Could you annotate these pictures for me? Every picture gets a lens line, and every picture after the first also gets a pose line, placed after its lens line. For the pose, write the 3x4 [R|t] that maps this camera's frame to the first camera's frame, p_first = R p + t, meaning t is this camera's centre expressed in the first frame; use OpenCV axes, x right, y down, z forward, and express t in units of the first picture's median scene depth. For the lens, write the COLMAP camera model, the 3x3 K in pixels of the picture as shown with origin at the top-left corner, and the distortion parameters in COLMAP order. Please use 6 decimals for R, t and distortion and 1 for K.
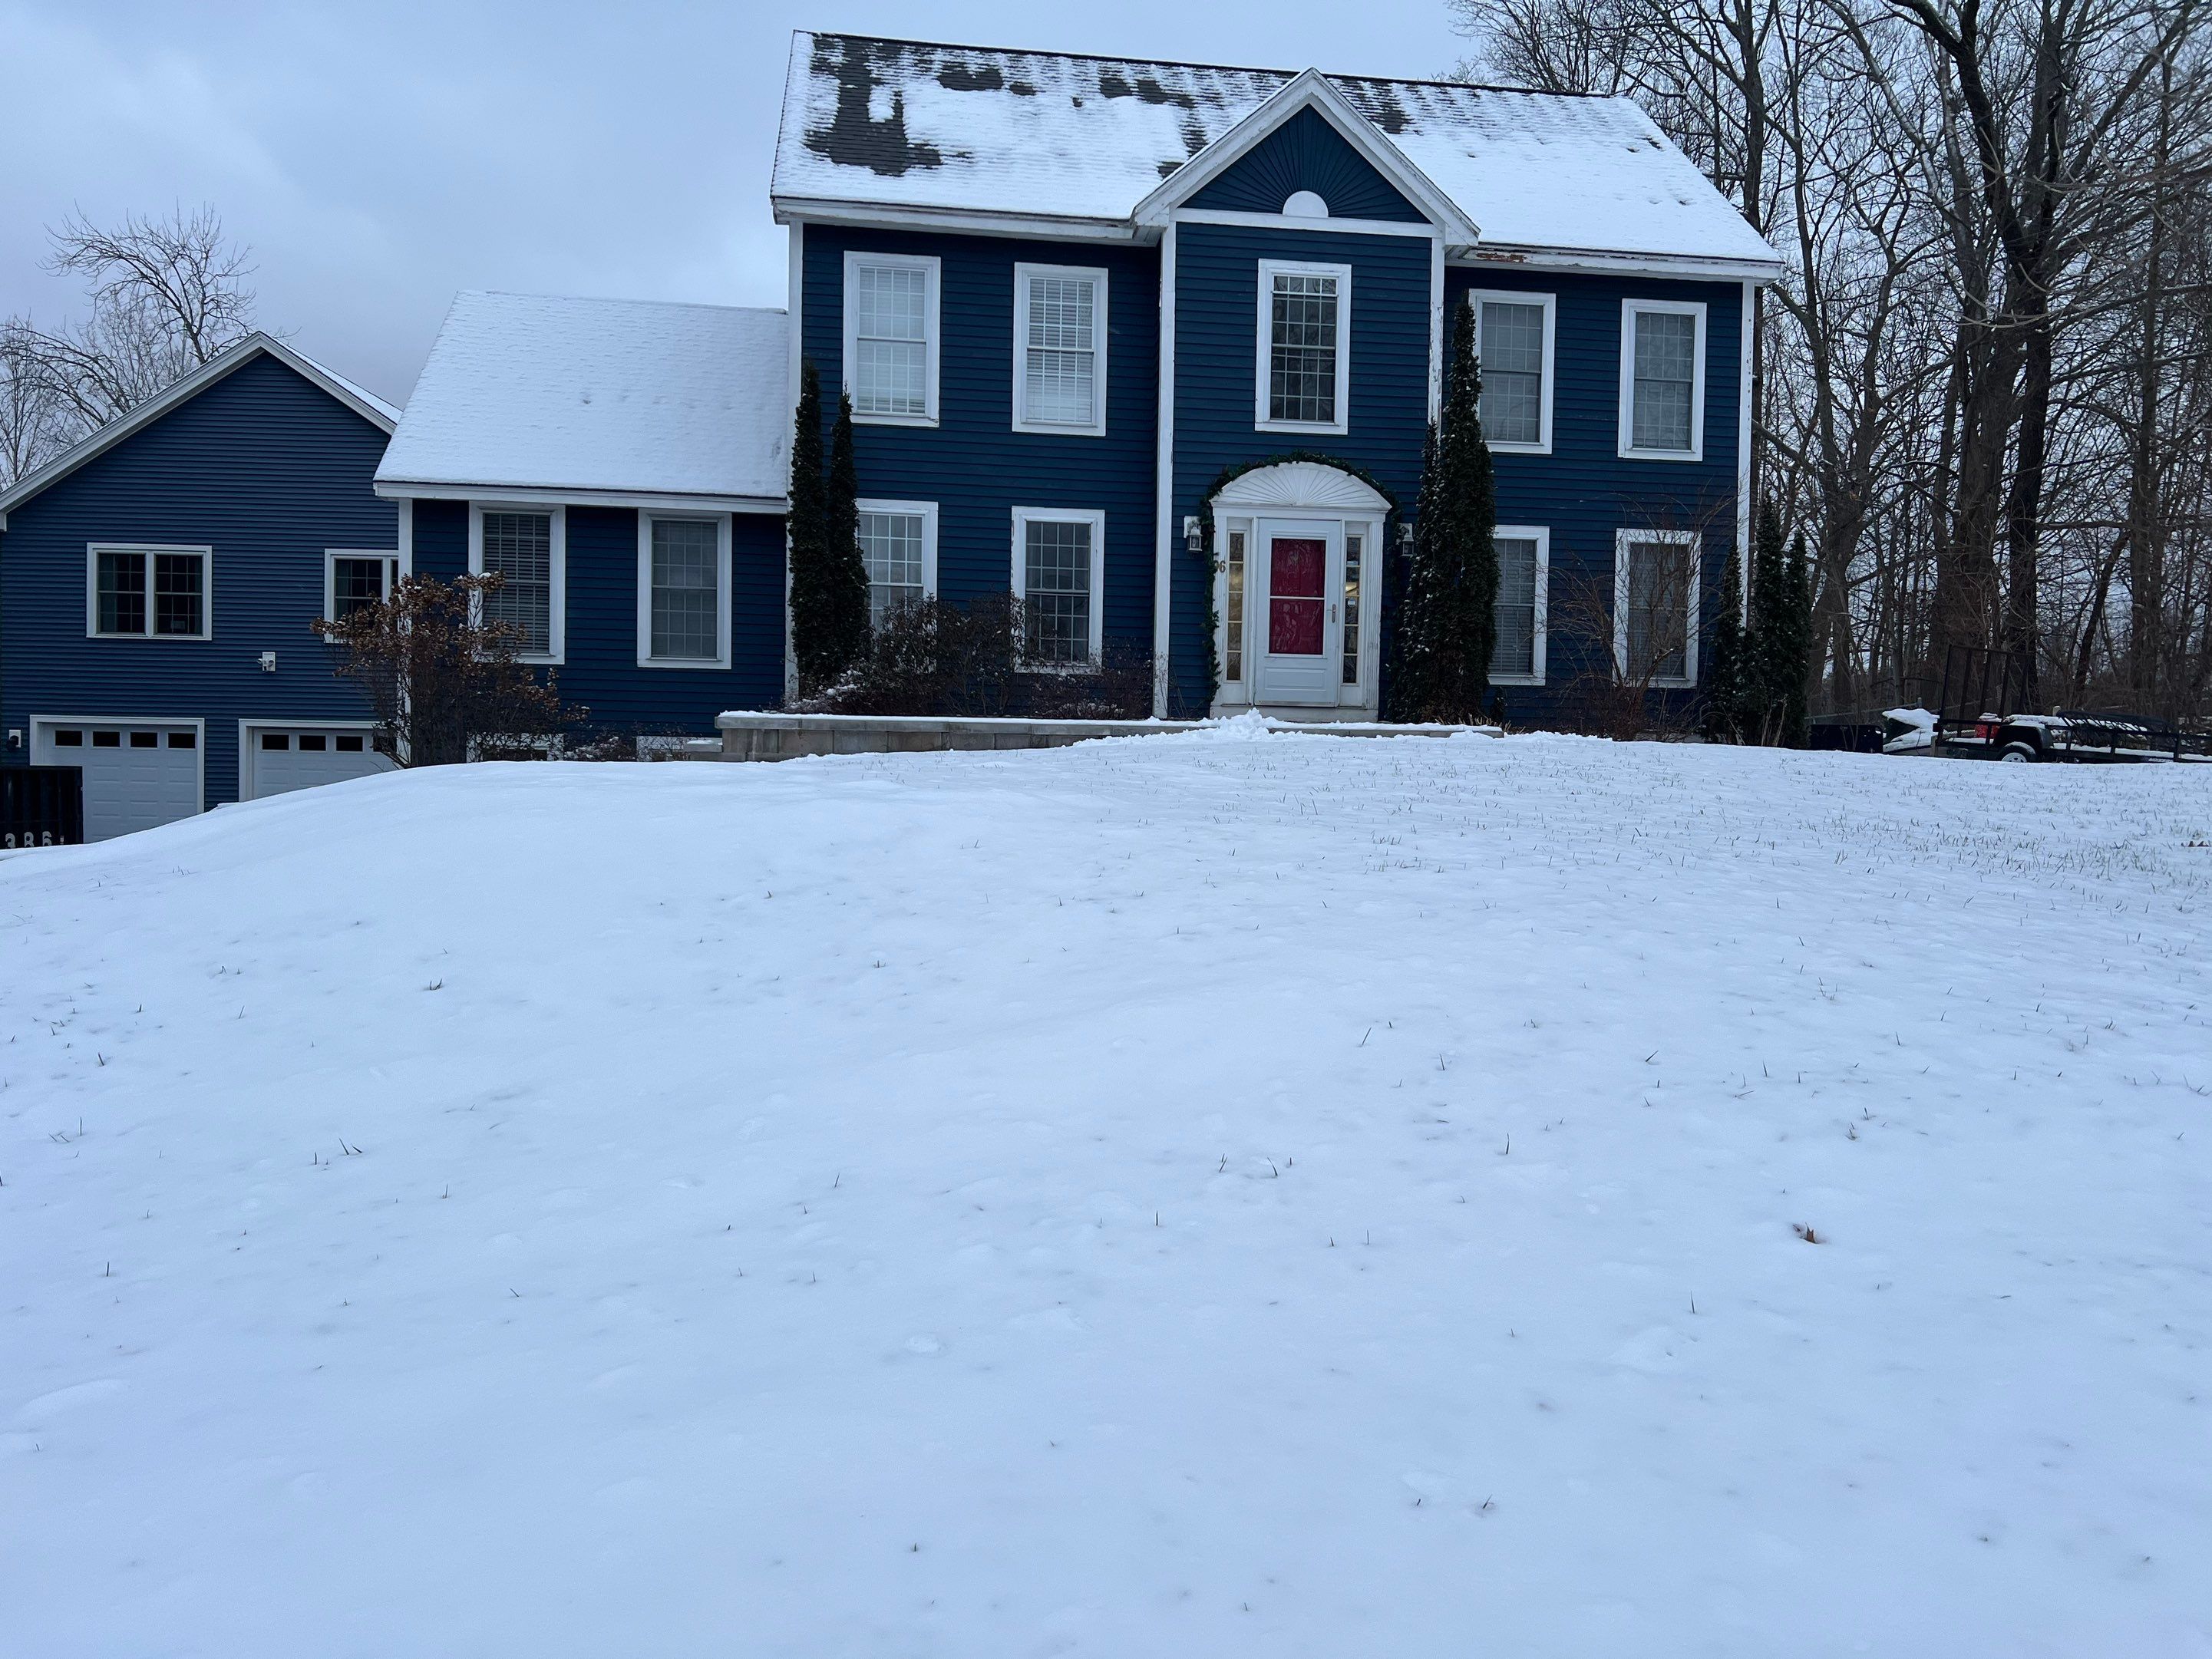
lens RADIAL K [[1712.7, 0, 1118.1], [0, 1712.7, 873.4], [0, 0, 1]] dist [0.030593, -0.009054]
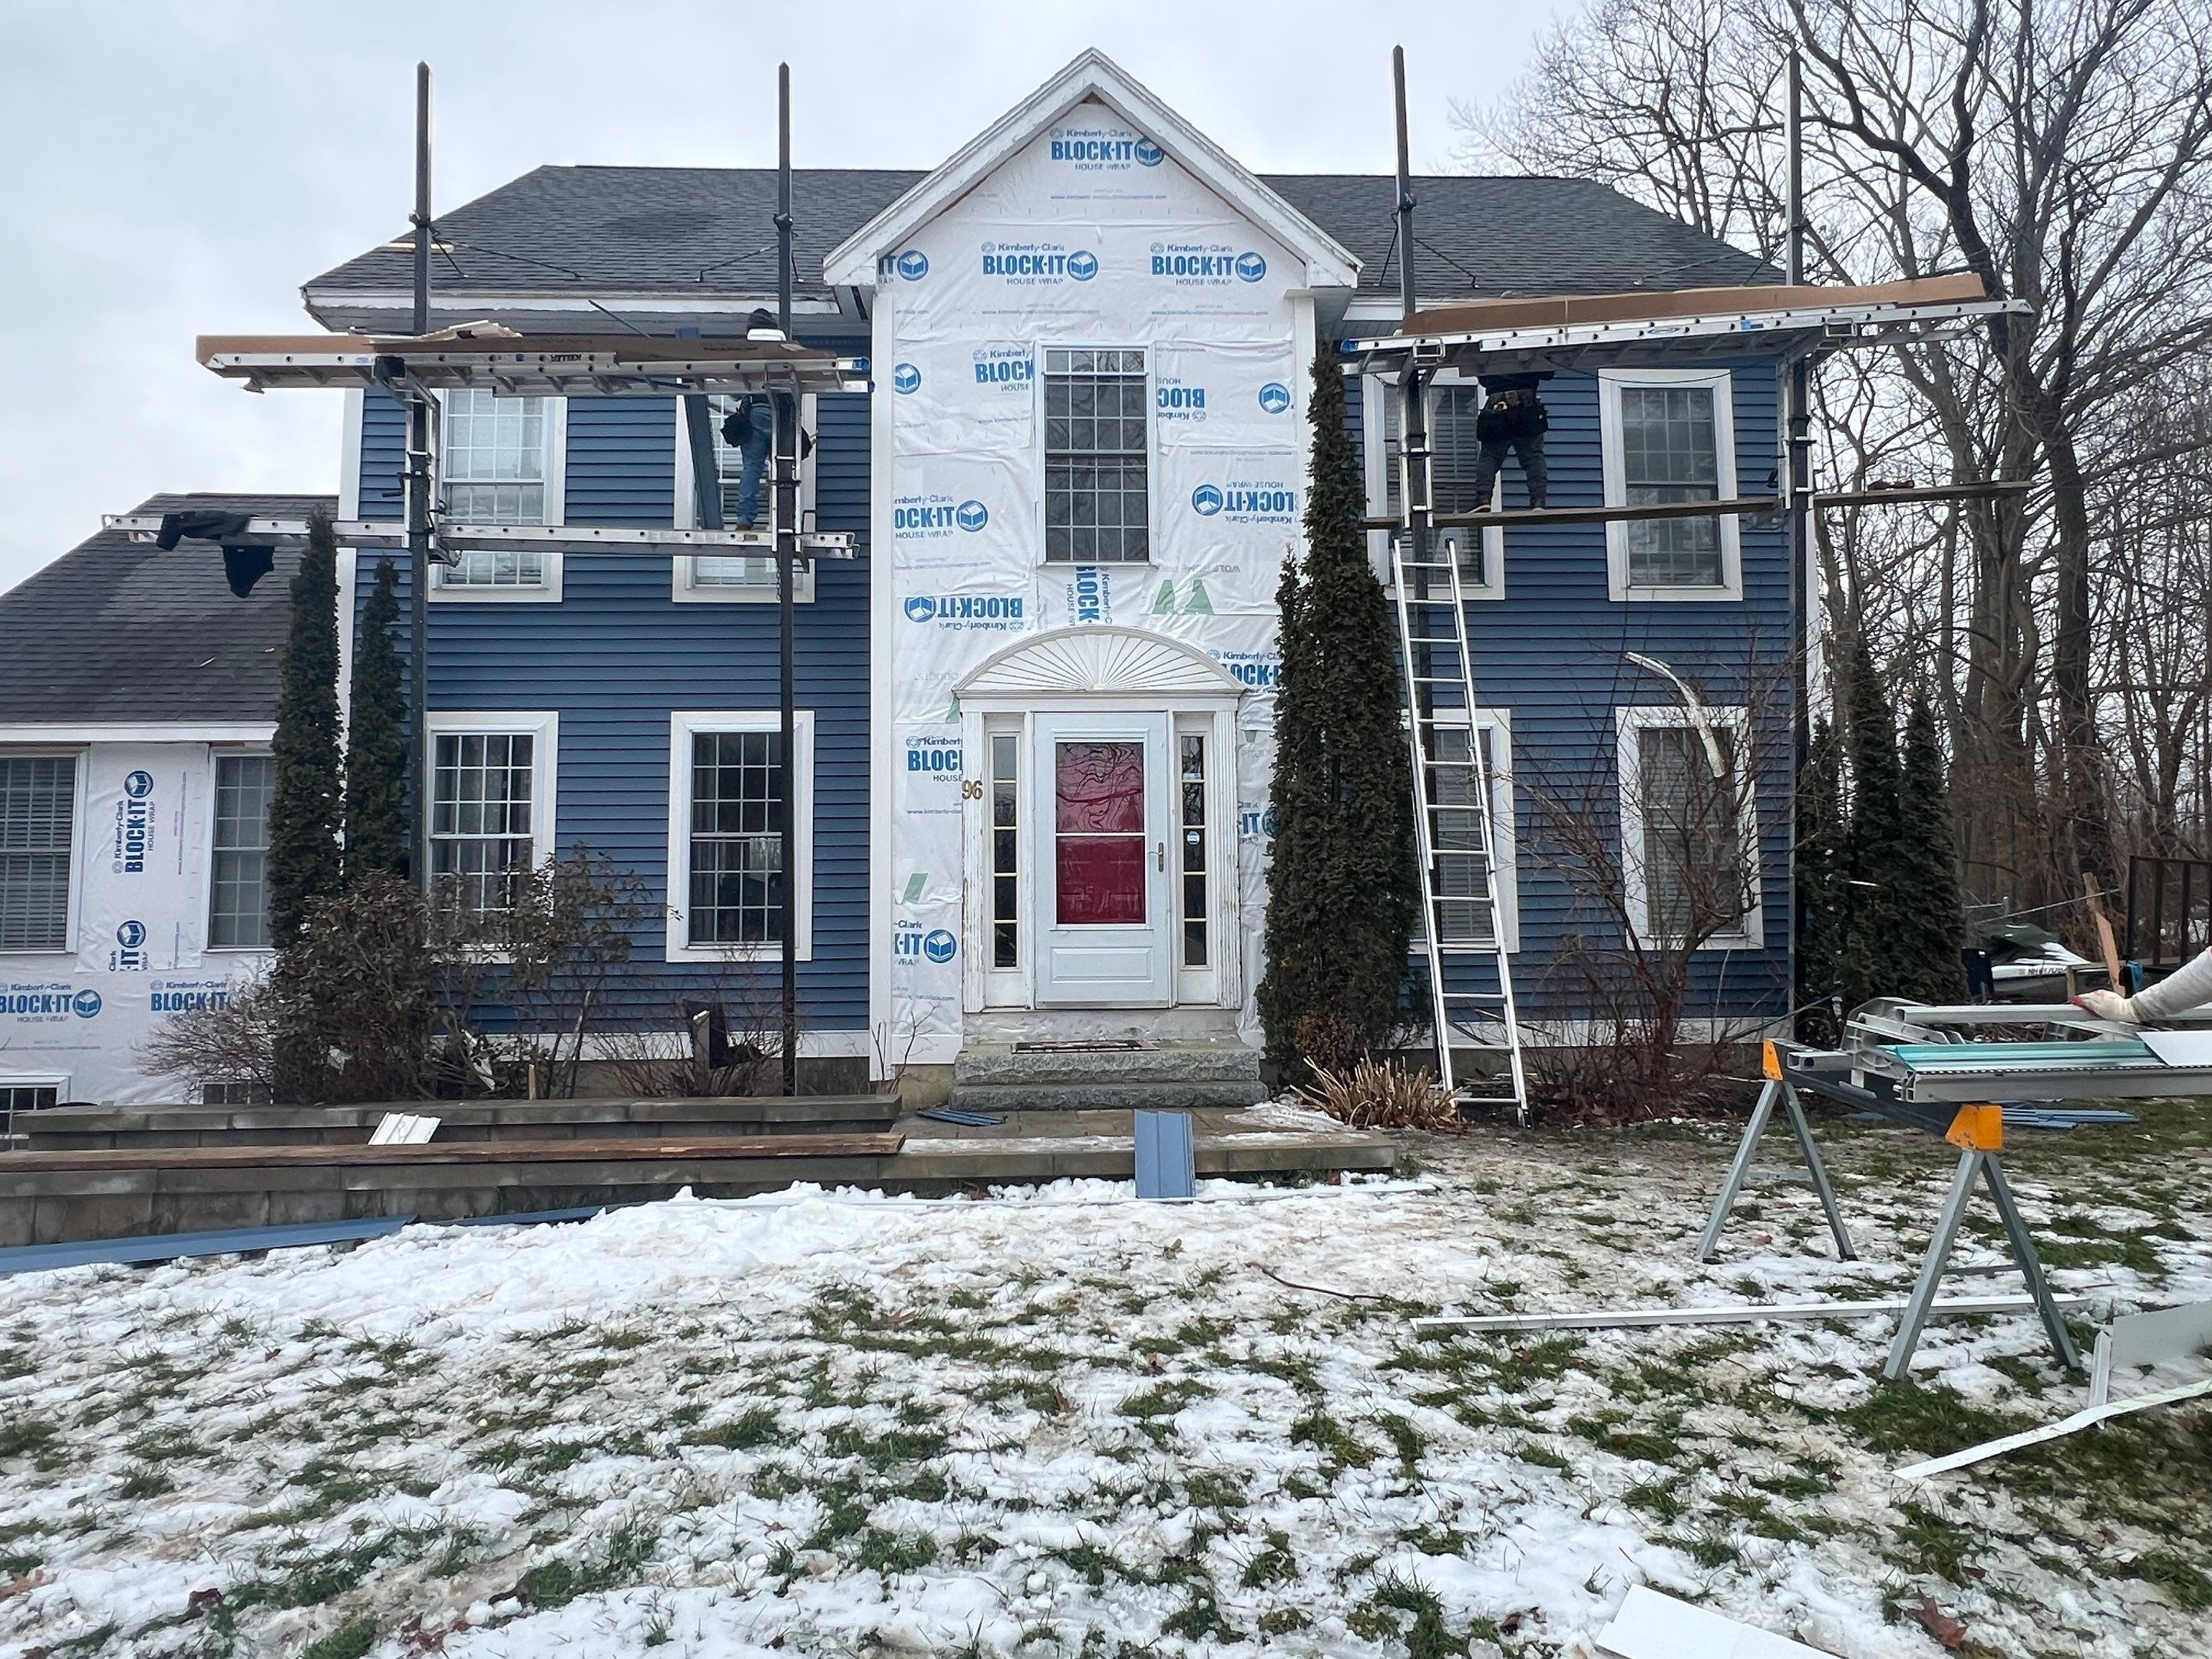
lens RADIAL K [[1278.6, 0, 1098.5], [0, 1278.6, 825.0], [0, 0, 1]] dist [-0.001365, -0.001879]
pose [[0.993824, -0.036020, -0.104958, 0.151218], [0.022059, 0.991103, -0.131257, -0.101546], [0.108752, 0.128131, 0.985777, 0.532801]]
